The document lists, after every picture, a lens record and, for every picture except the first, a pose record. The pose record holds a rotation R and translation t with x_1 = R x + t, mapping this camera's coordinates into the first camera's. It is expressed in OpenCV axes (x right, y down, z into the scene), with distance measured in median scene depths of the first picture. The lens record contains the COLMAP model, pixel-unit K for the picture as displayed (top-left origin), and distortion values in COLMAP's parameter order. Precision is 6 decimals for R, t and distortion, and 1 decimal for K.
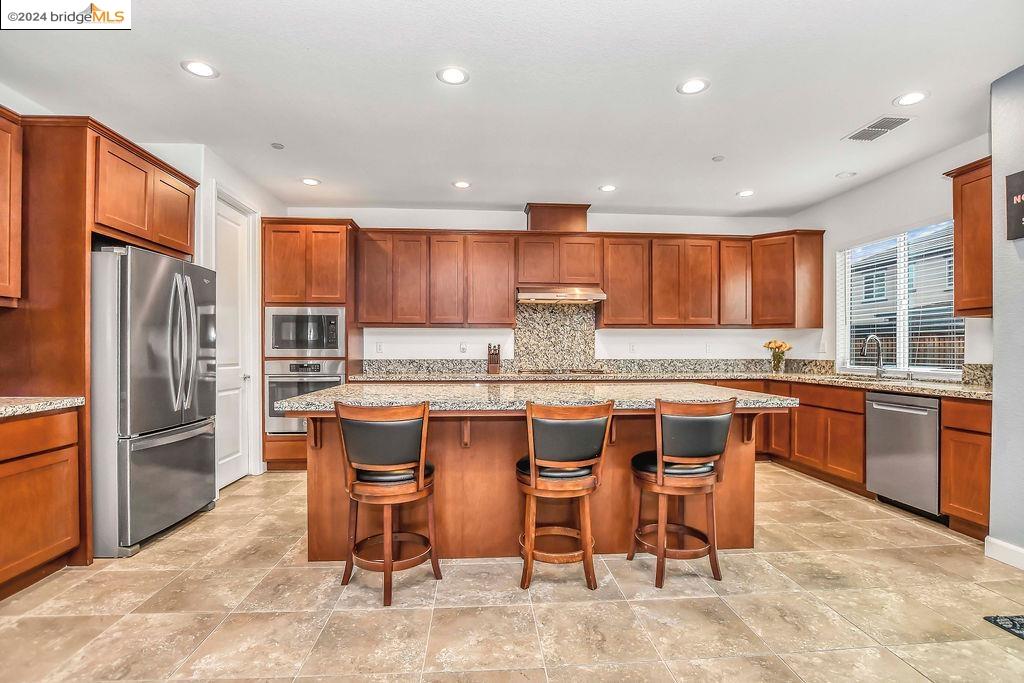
lens RADIAL K [[492.3, 0, 506.7], [0, 492.3, 348.9], [0, 0, 1]] dist [-0.003380, -0.000459]
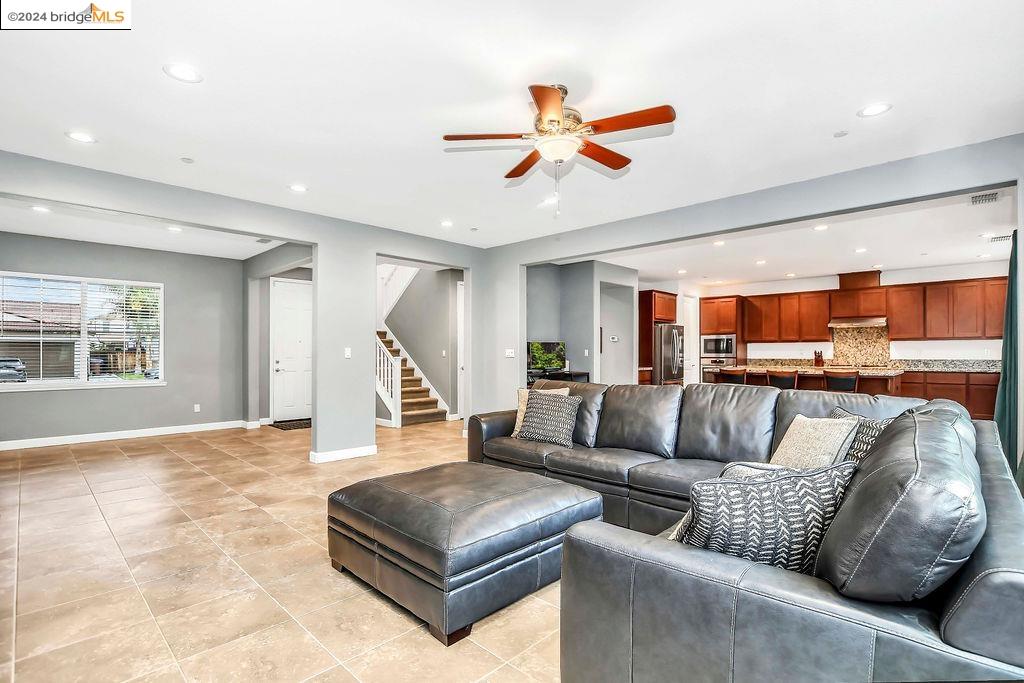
lens RADIAL K [[492.3, 0, 506.7], [0, 492.3, 348.9], [0, 0, 1]] dist [-0.003380, -0.000459]
pose [[0.658395, -0.009605, -0.752611, 0.613384], [-0.000398, 0.999914, -0.013109, 0.008683], [0.752673, 0.008931, 0.658334, -1.146577]]
